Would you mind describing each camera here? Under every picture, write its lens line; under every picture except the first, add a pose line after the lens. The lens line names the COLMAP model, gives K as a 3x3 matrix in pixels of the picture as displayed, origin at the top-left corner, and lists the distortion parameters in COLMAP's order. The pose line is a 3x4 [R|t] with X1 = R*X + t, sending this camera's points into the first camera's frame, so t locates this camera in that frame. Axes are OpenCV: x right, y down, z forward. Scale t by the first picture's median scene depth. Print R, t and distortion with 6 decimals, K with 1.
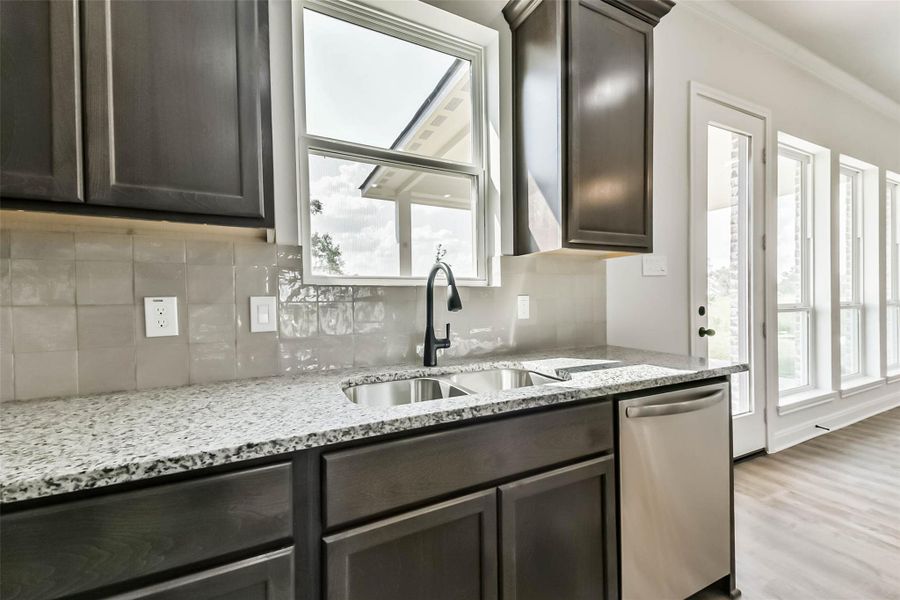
lens RADIAL K [[354.4, 0, 443.7], [0, 354.4, 302.0], [0, 0, 1]] dist [0.031115, -0.000716]
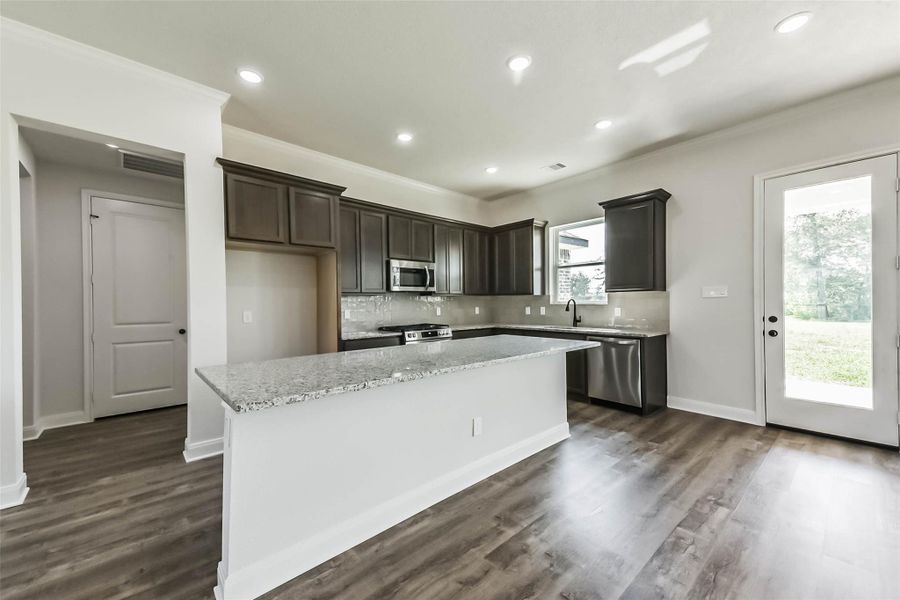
lens RADIAL K [[354.4, 0, 447.7], [0, 354.4, 302.0], [0, 0, 1]] dist [0.031115, -0.000716]
pose [[0.282876, 0.004976, -0.959144, 3.336932], [-0.006724, 0.999972, 0.003205, -0.080060], [0.959133, 0.005543, 0.282901, -1.354467]]
